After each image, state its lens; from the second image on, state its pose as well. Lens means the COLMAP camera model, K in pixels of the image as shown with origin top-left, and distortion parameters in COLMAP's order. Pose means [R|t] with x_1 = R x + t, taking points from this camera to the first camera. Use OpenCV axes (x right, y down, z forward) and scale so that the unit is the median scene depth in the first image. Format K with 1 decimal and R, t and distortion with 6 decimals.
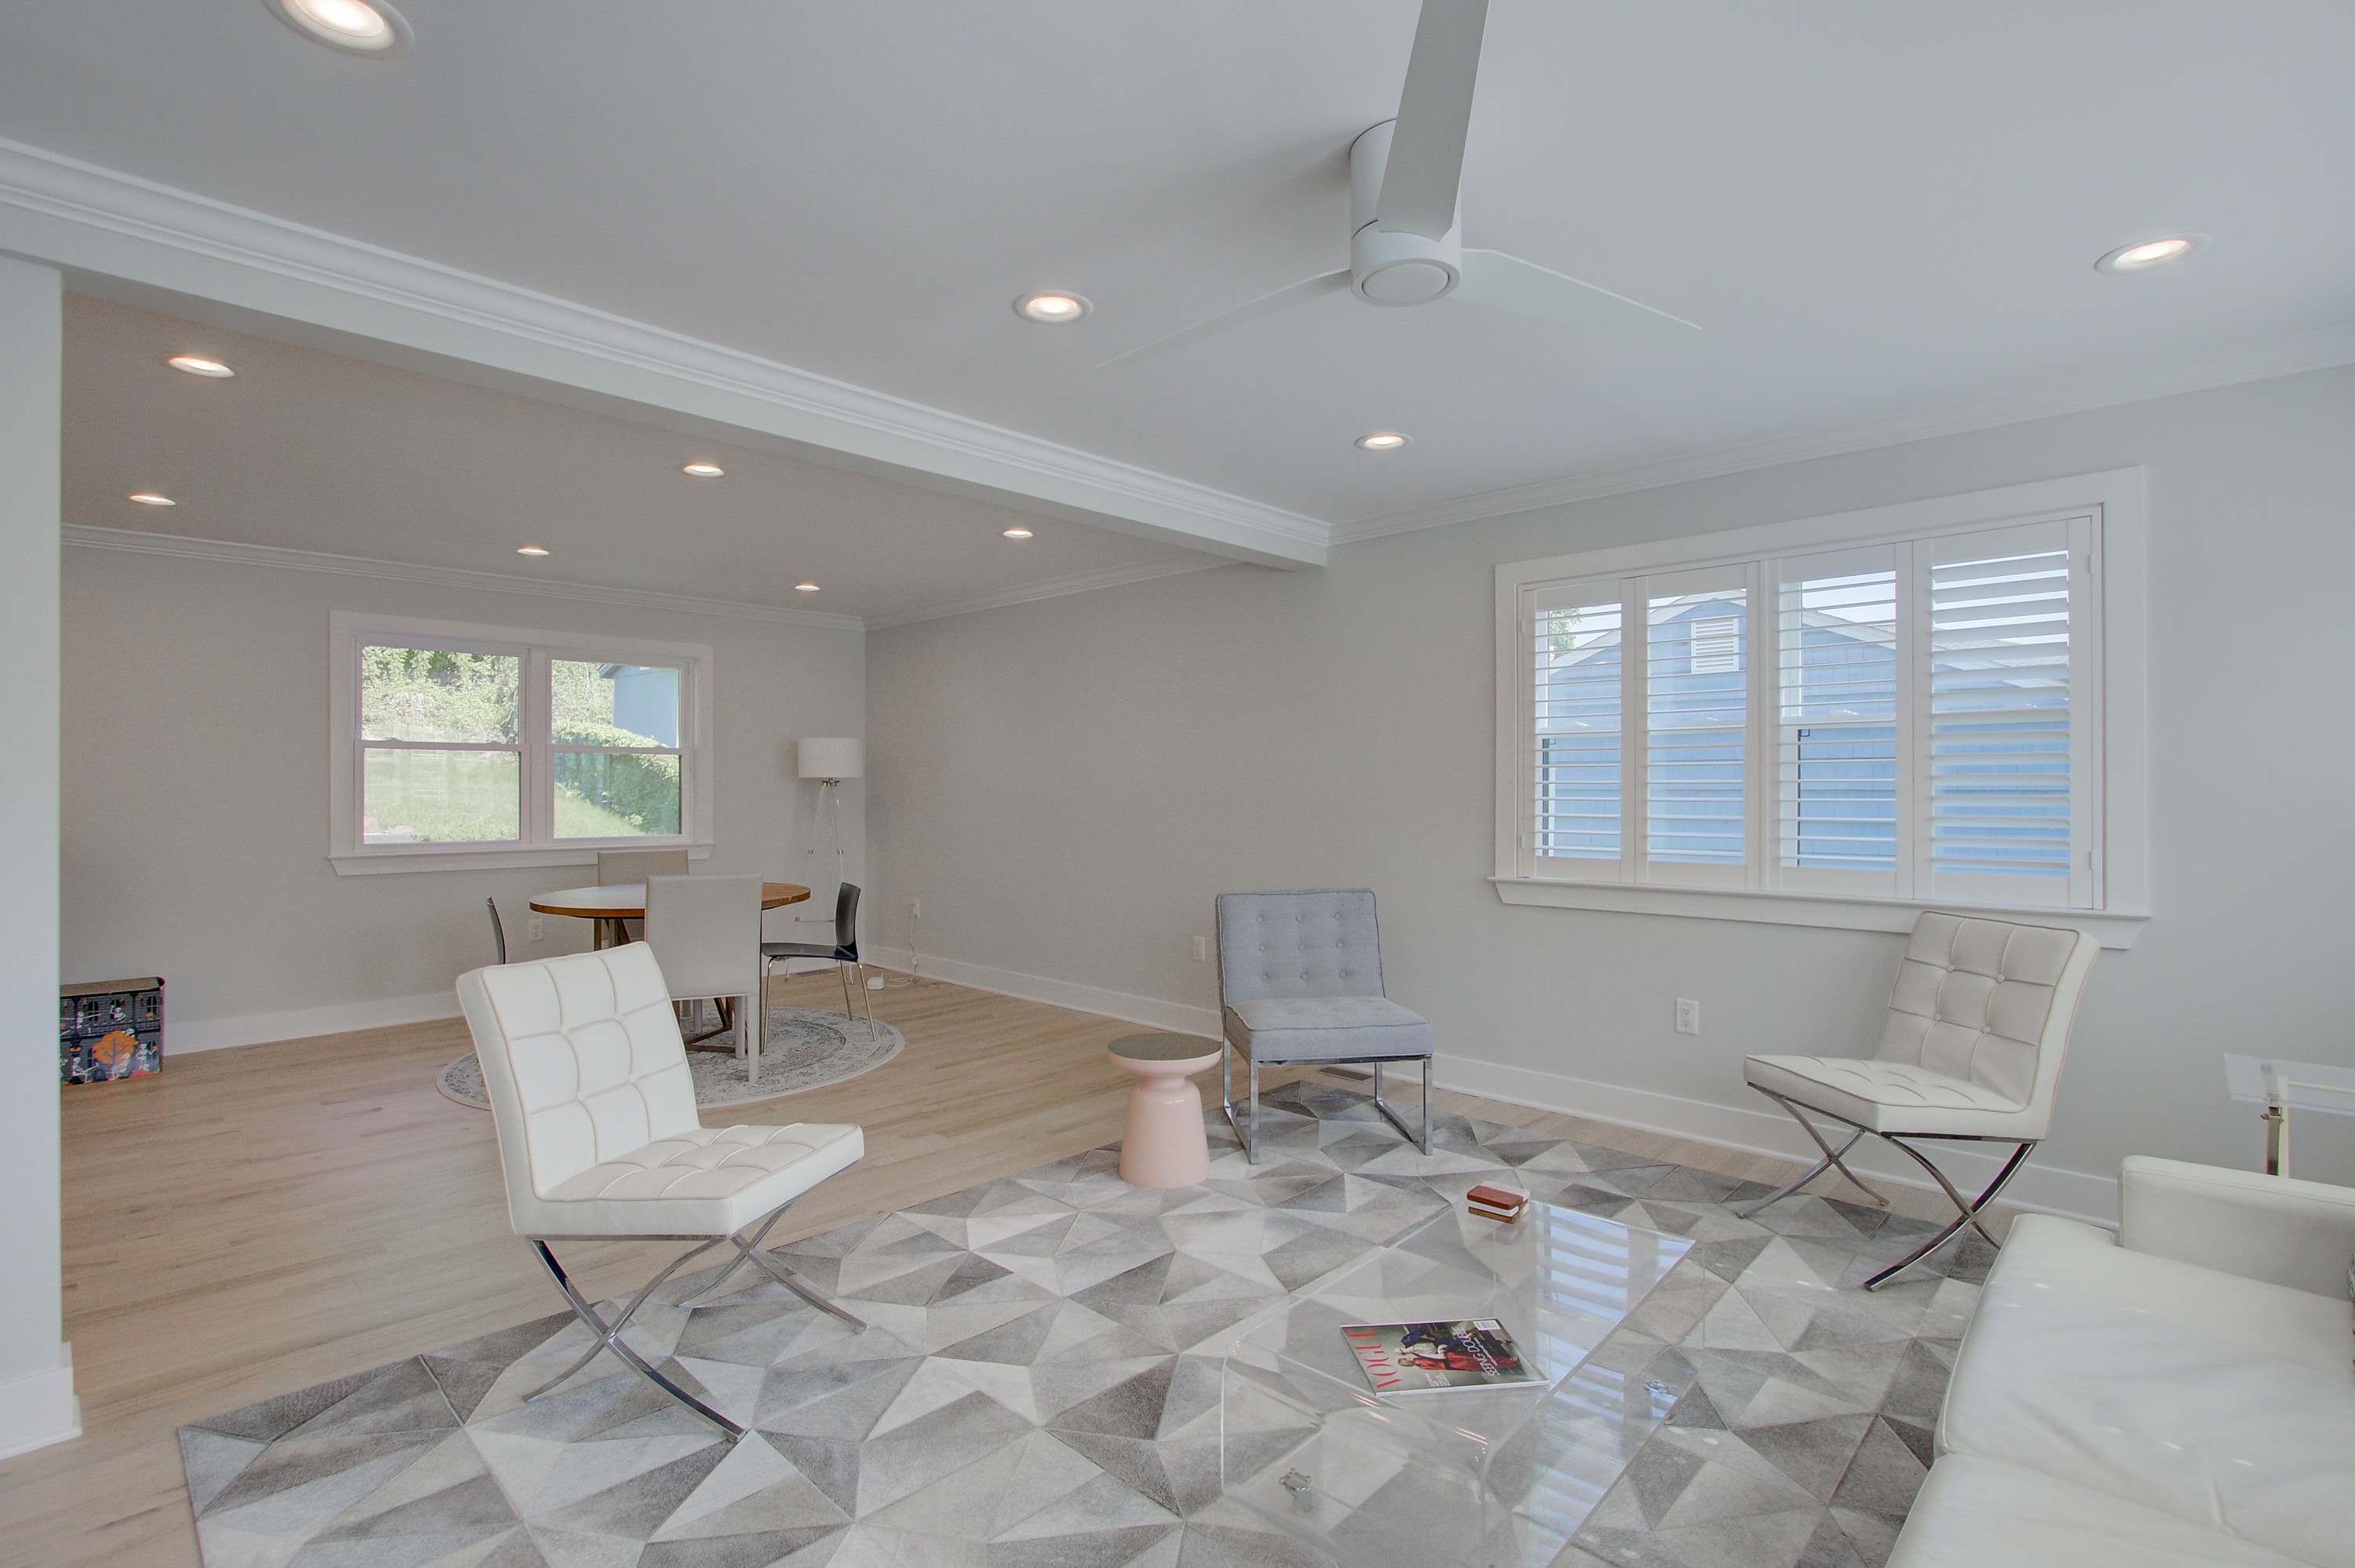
lens RADIAL K [[1092.6, 0, 1159.2], [0, 1092.6, 786.6], [0, 0, 1]] dist [-0.014481, 0.000641]
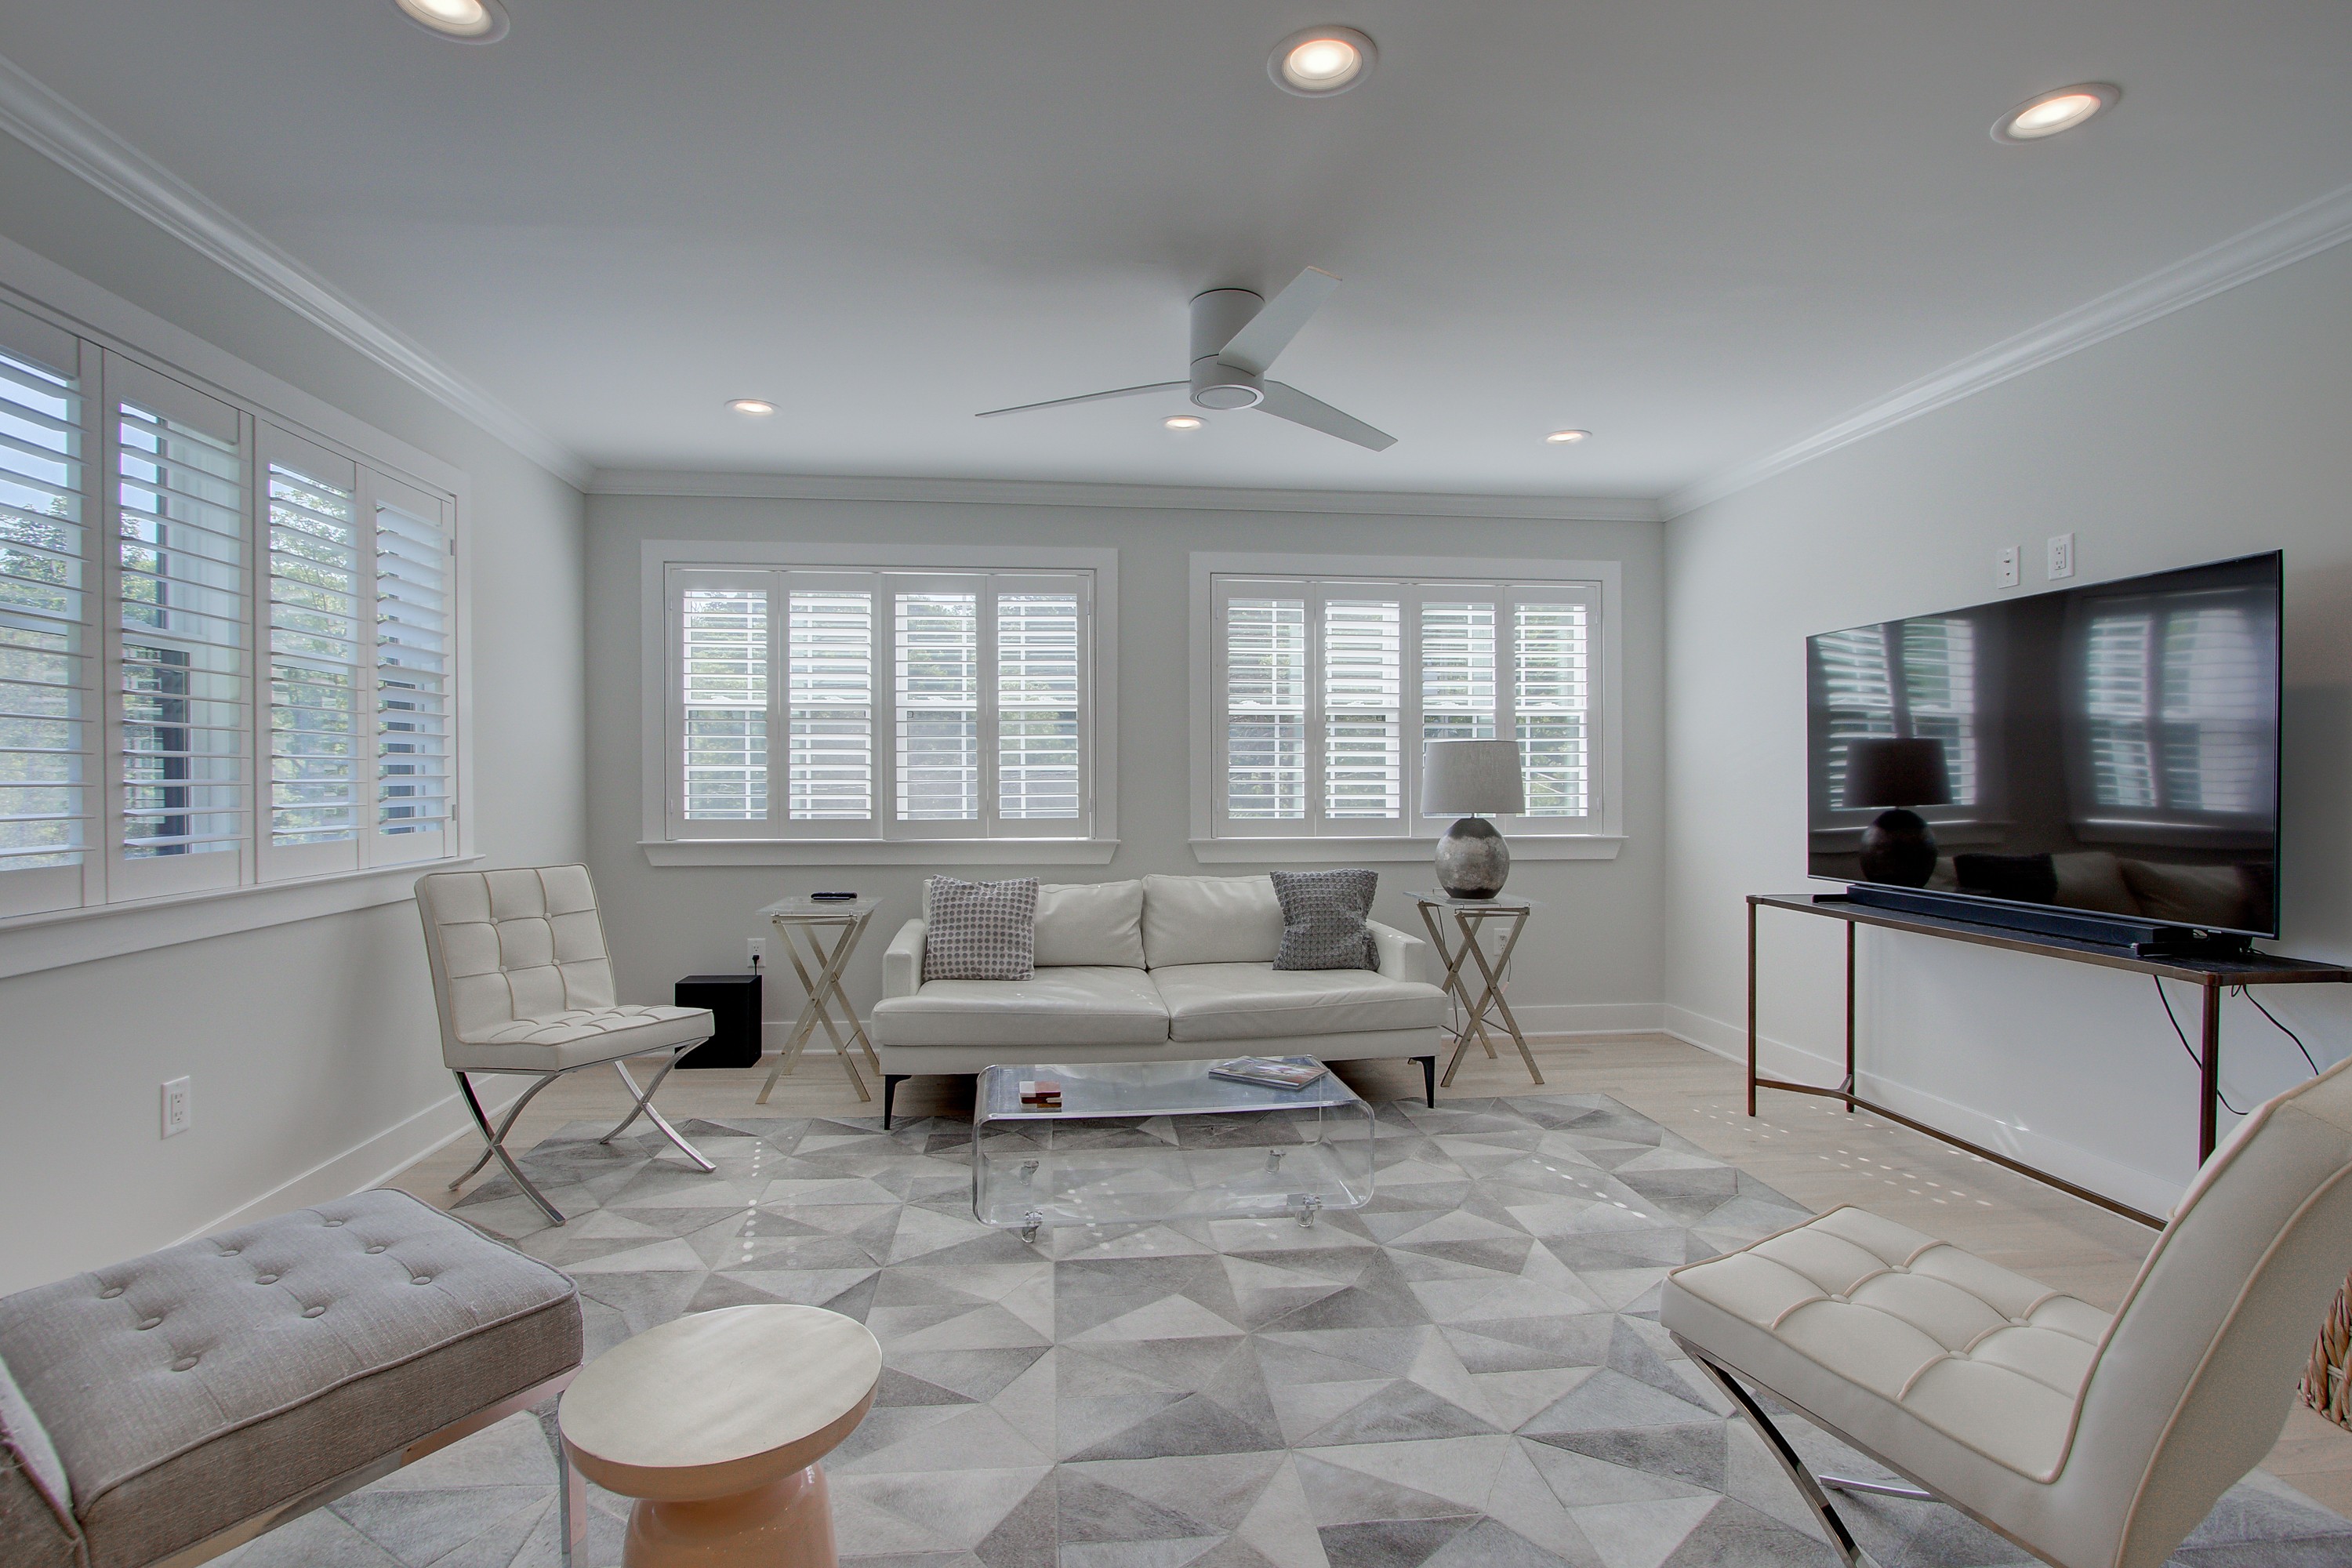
lens RADIAL K [[1091.4, 0, 1157.7], [0, 1091.4, 786.6], [0, 0, 1]] dist [-0.014481, 0.000641]
pose [[-0.761879, -0.006580, 0.647685, -0.428360], [-0.000496, 0.999954, 0.009576, 0.032231], [-0.647719, 0.006975, -0.761848, 1.433409]]
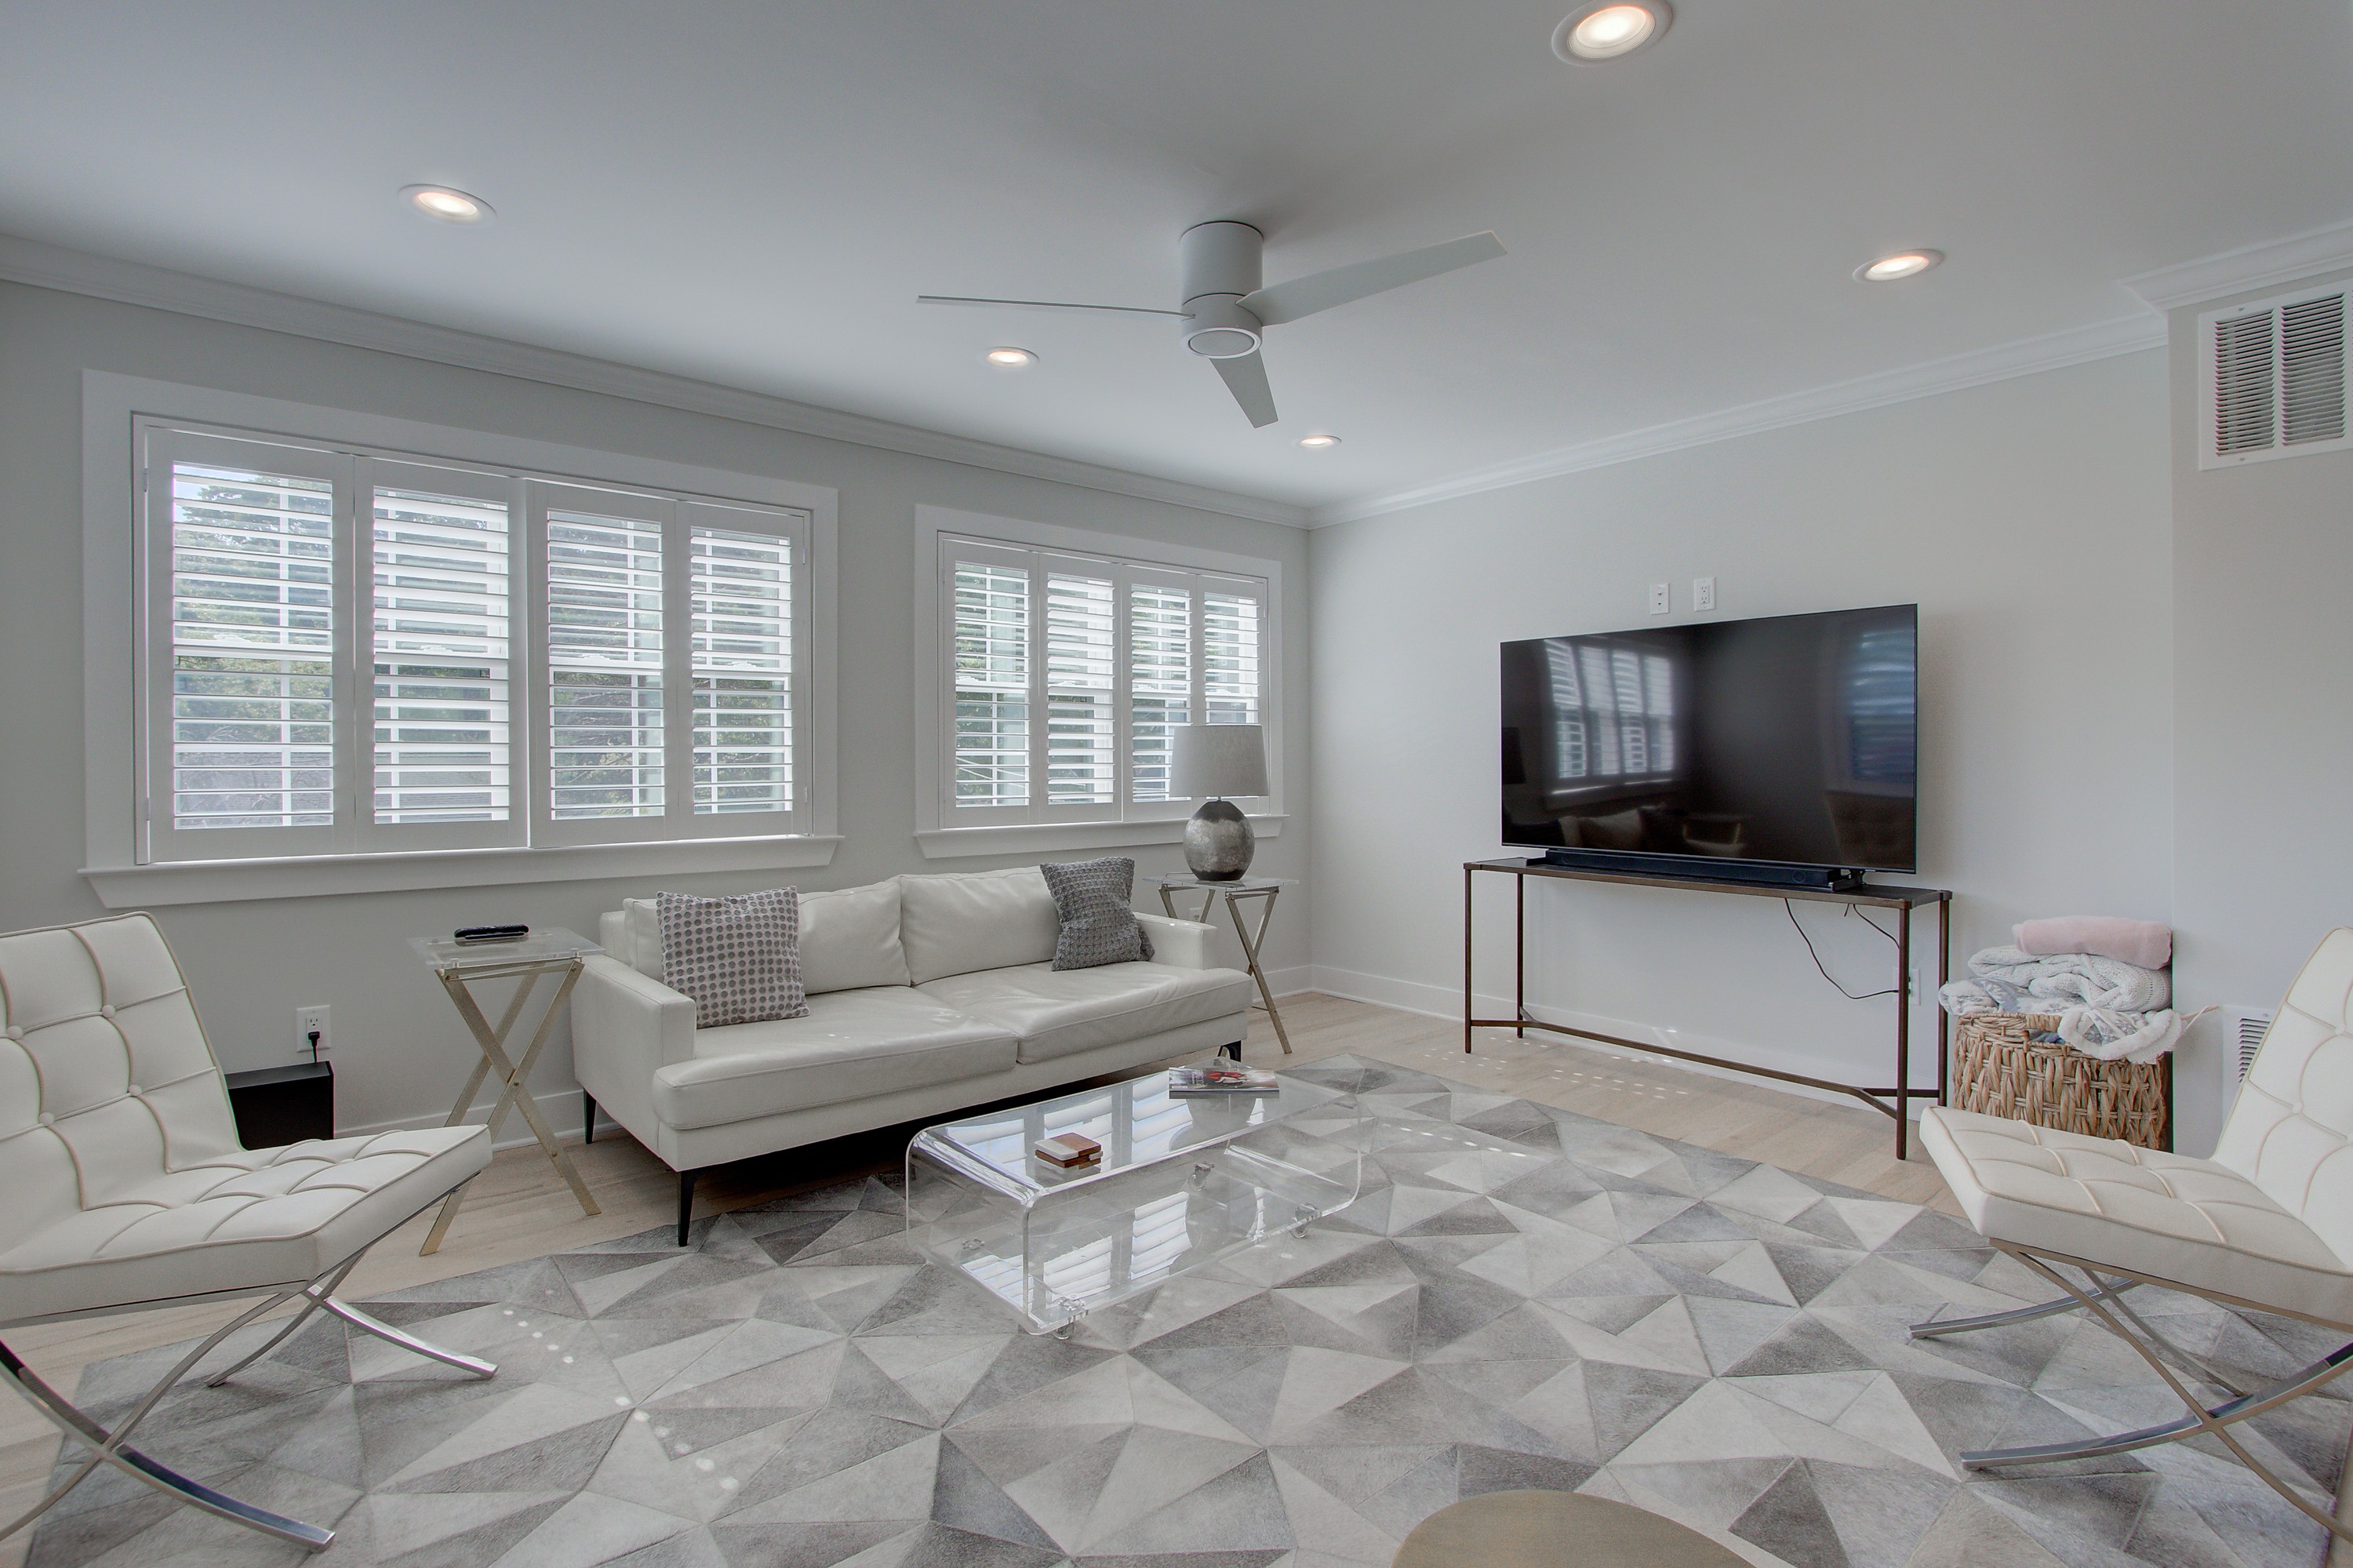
lens RADIAL K [[1092.9, 0, 1149.6], [0, 1092.9, 764.8], [0, 0, 1]] dist [-0.012933, 0.000565]
pose [[-0.992505, -0.001602, 0.122192, 0.099248], [-0.000808, 0.999978, 0.006545, 0.029400], [-0.122200, 0.006397, -0.992485, 1.534395]]
